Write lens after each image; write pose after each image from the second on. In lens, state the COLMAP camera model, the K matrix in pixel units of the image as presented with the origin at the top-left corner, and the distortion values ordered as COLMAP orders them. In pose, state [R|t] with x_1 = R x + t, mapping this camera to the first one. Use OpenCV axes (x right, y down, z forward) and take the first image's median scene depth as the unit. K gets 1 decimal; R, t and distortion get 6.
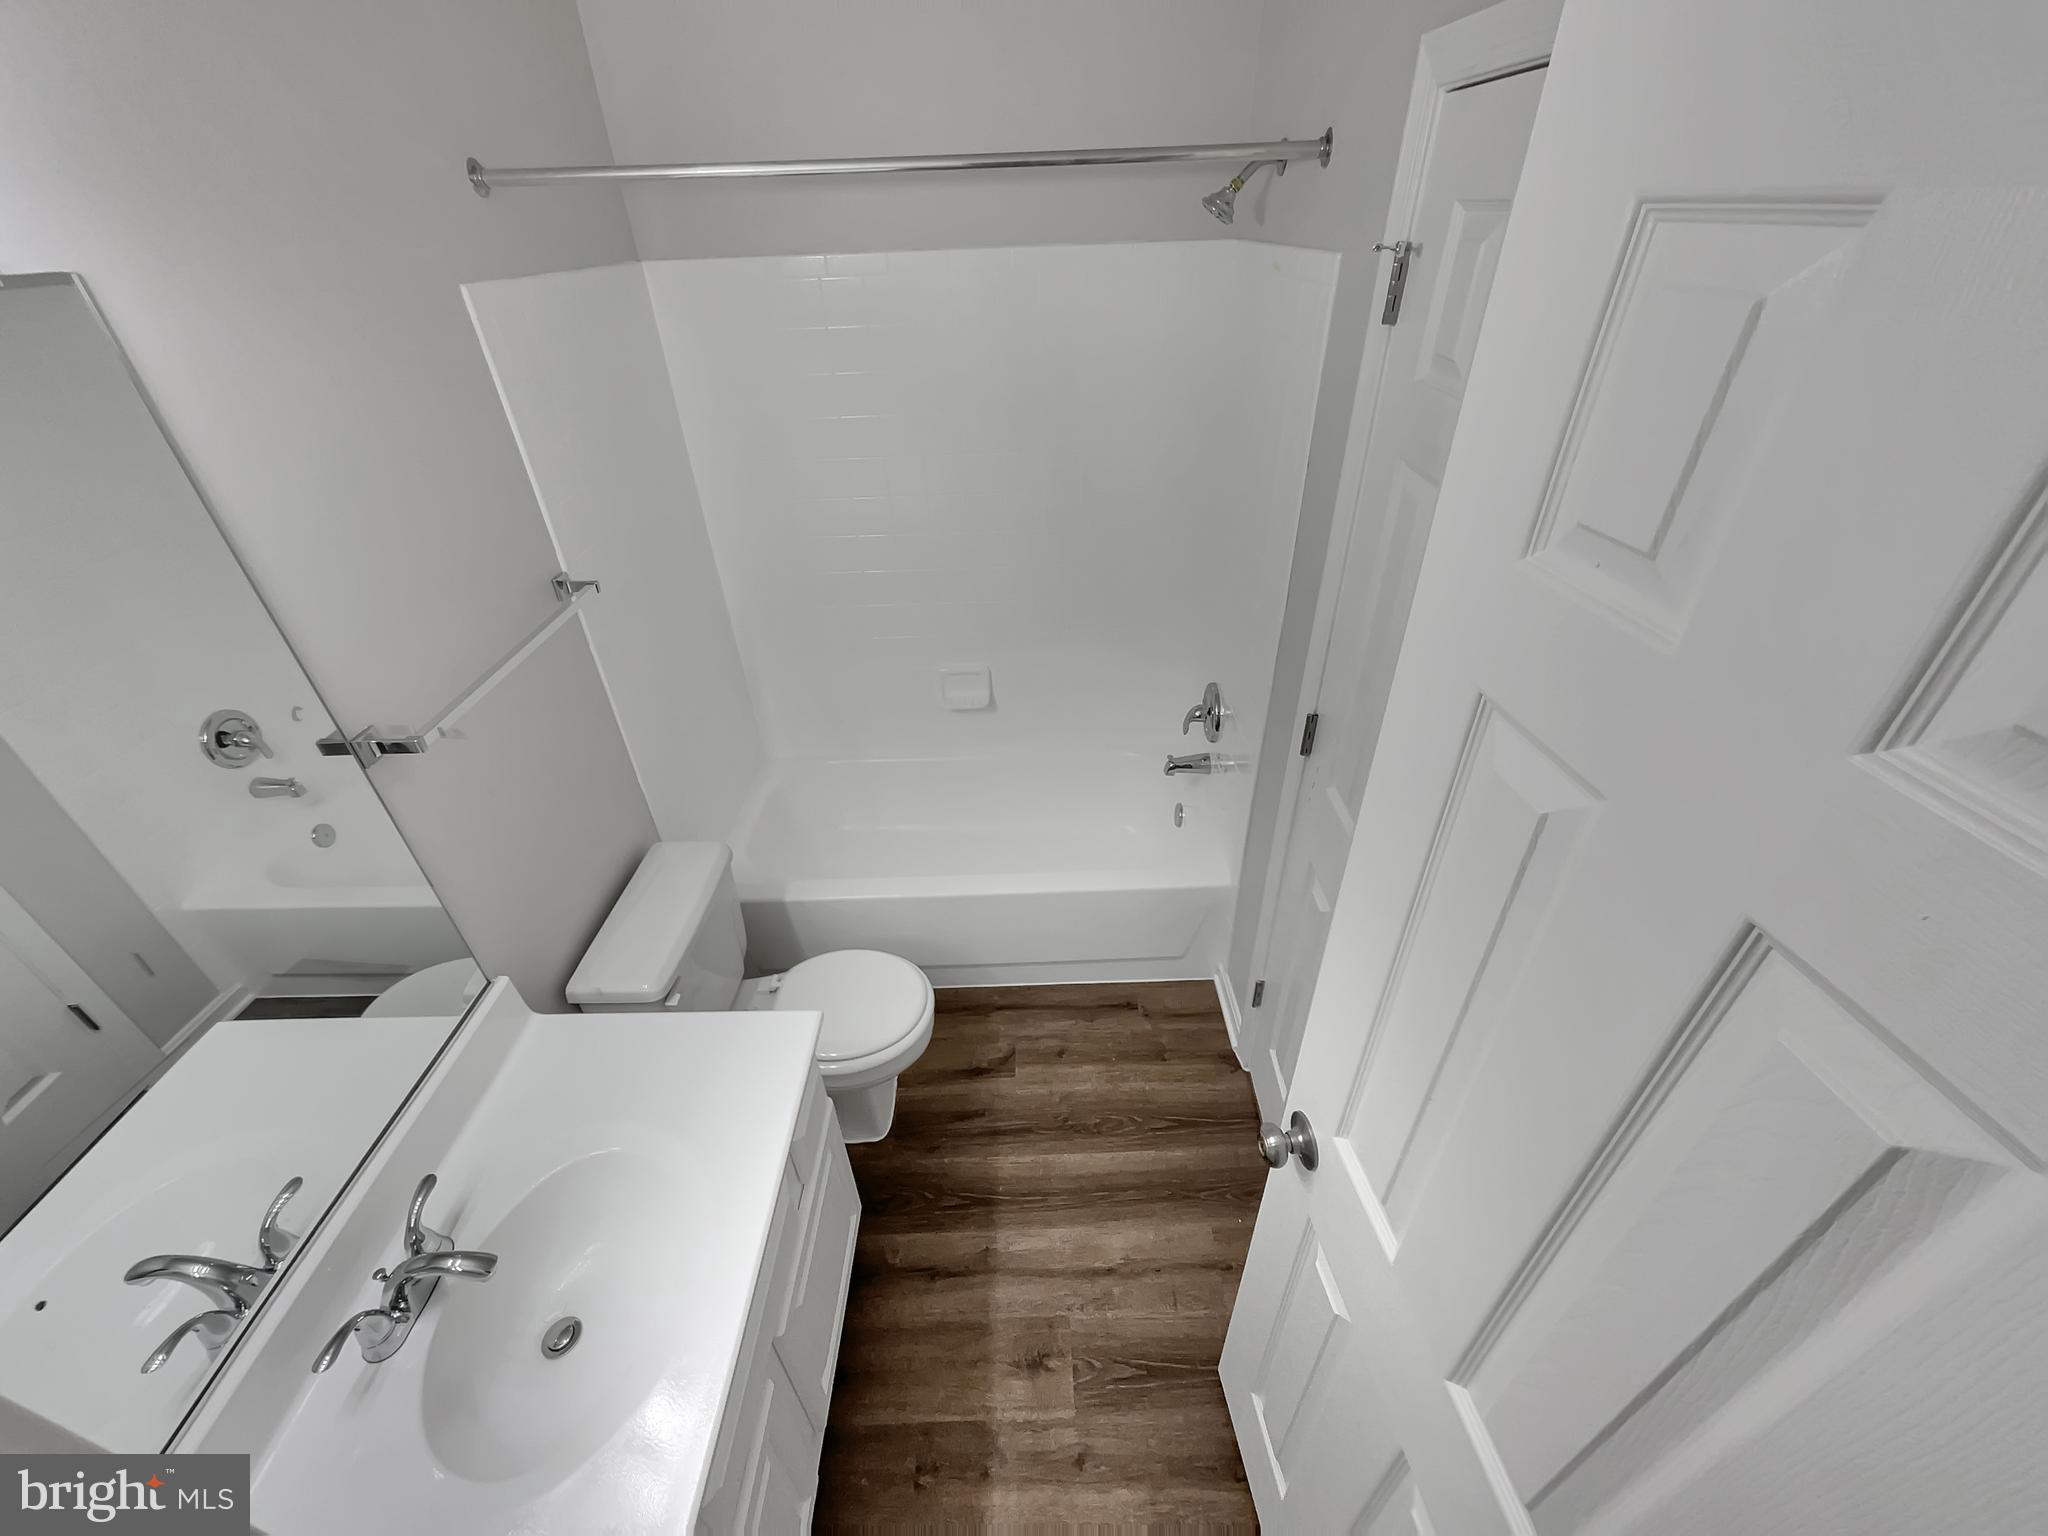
lens RADIAL K [[828.2, 0, 1032.9], [0, 828.2, 777.2], [0, 0, 1]] dist [-0.001905, 0.004072]
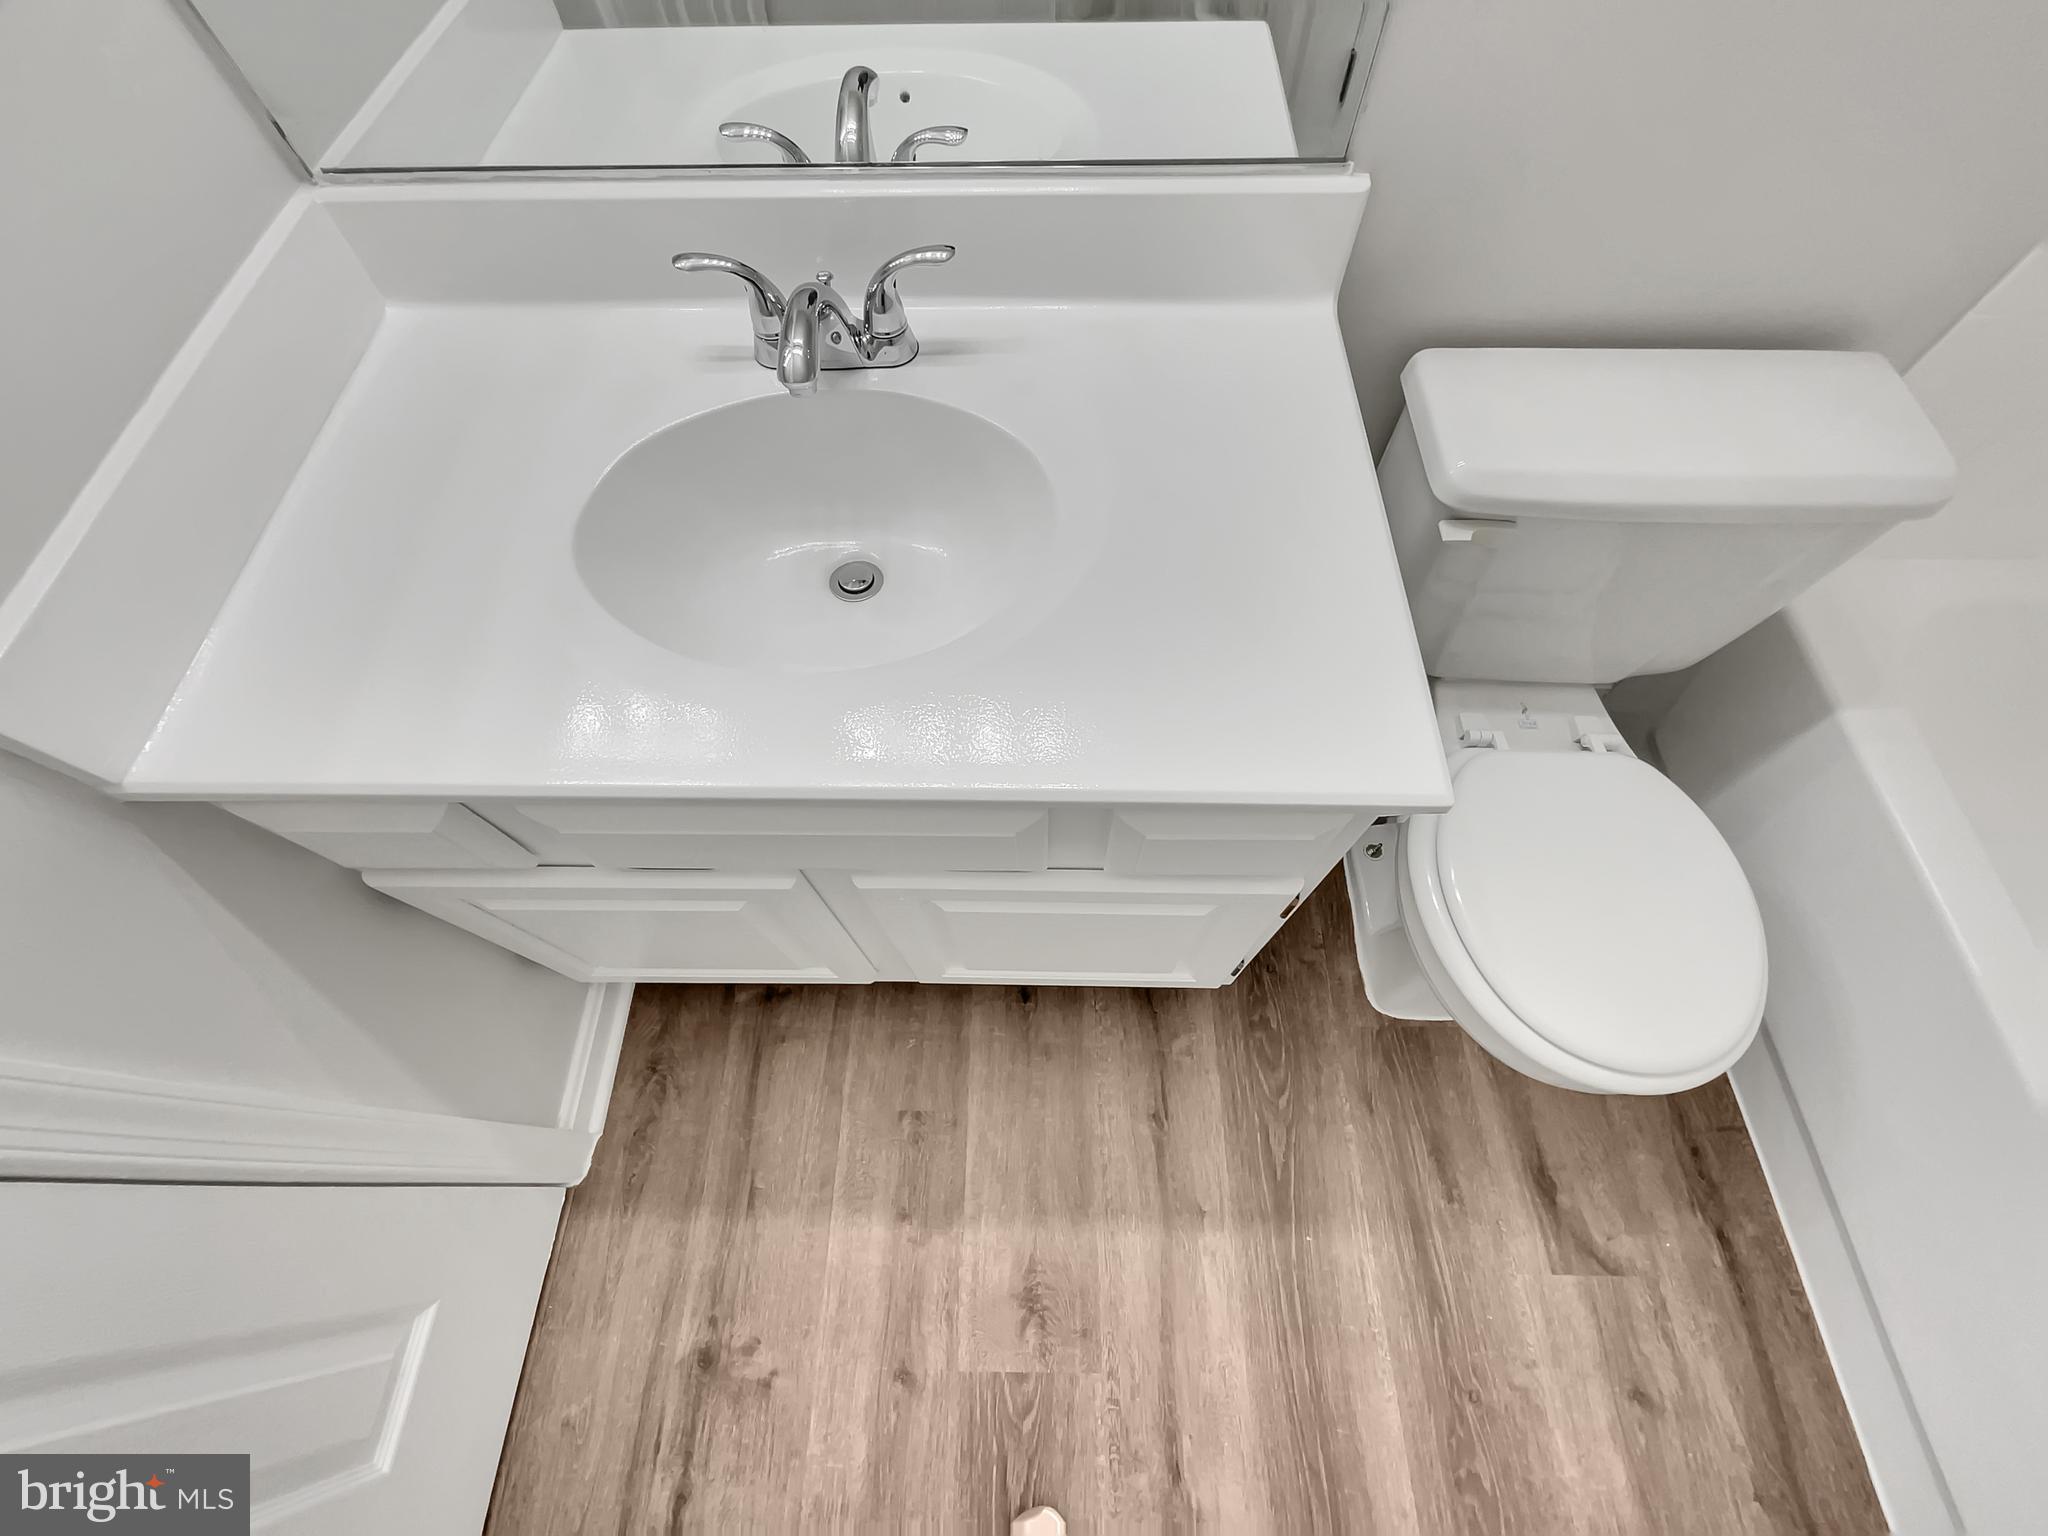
lens RADIAL K [[828.2, 0, 1020.4], [0, 828.2, 769.0], [0, 0, 1]] dist [-0.001905, 0.004072]
pose [[-0.029226, 0.898278, -0.438454, -0.076564], [-0.552524, 0.351019, 0.755978, 0.079058], [0.832984, 0.264351, 0.486061, 0.514009]]
